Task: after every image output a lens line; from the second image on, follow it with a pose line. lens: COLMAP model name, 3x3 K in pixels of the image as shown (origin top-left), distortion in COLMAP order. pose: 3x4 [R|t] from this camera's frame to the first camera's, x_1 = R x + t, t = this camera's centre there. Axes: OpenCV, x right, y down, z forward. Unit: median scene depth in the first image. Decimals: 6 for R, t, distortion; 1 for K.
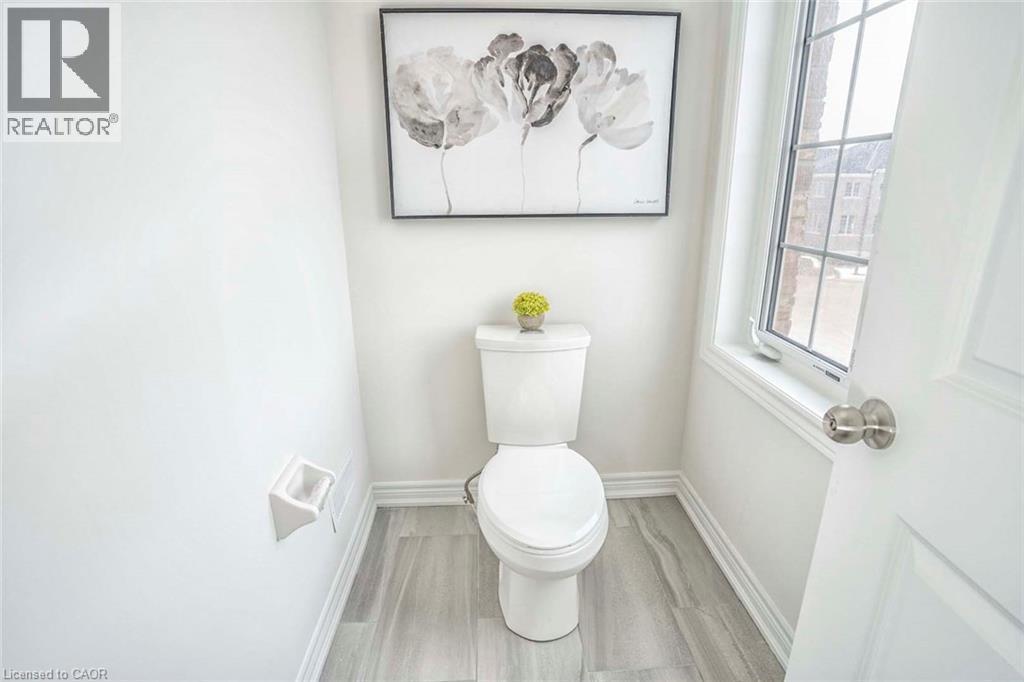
lens RADIAL K [[503.3, 0, 508.5], [0, 503.3, 344.2], [0, 0, 1]] dist [-0.034375, 0.003228]
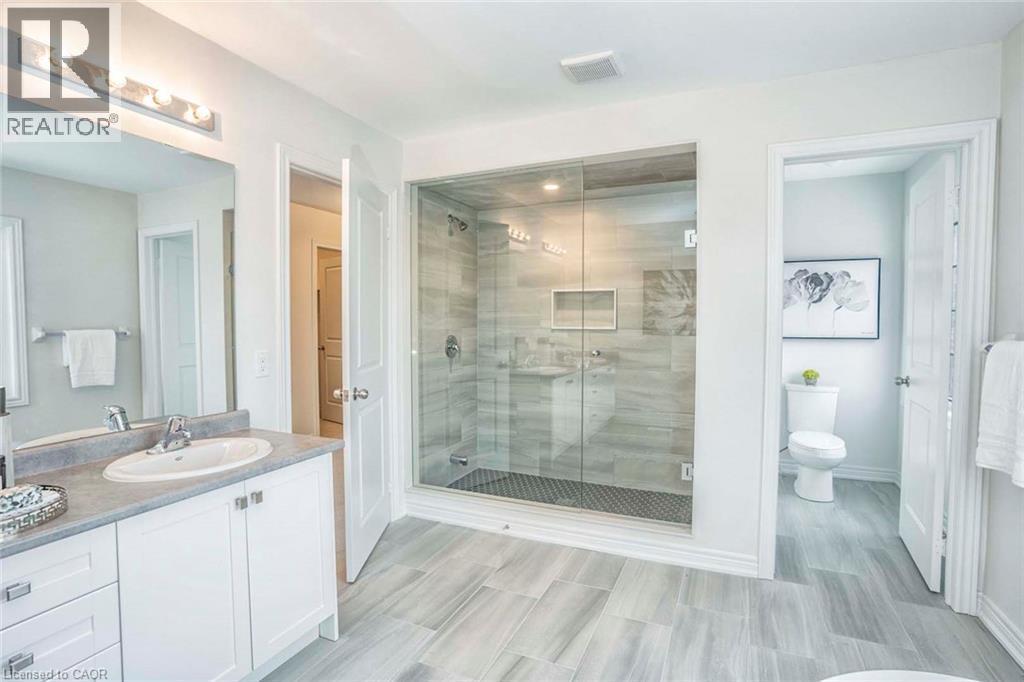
lens RADIAL K [[503.3, 0, 519.3], [0, 503.3, 339.0], [0, 0, 1]] dist [-0.034375, 0.003228]
pose [[0.901710, 0.025653, -0.431580, -0.200715], [-0.136185, 0.964275, -0.227218, 0.517424], [0.410333, 0.263659, 0.872990, -1.769025]]
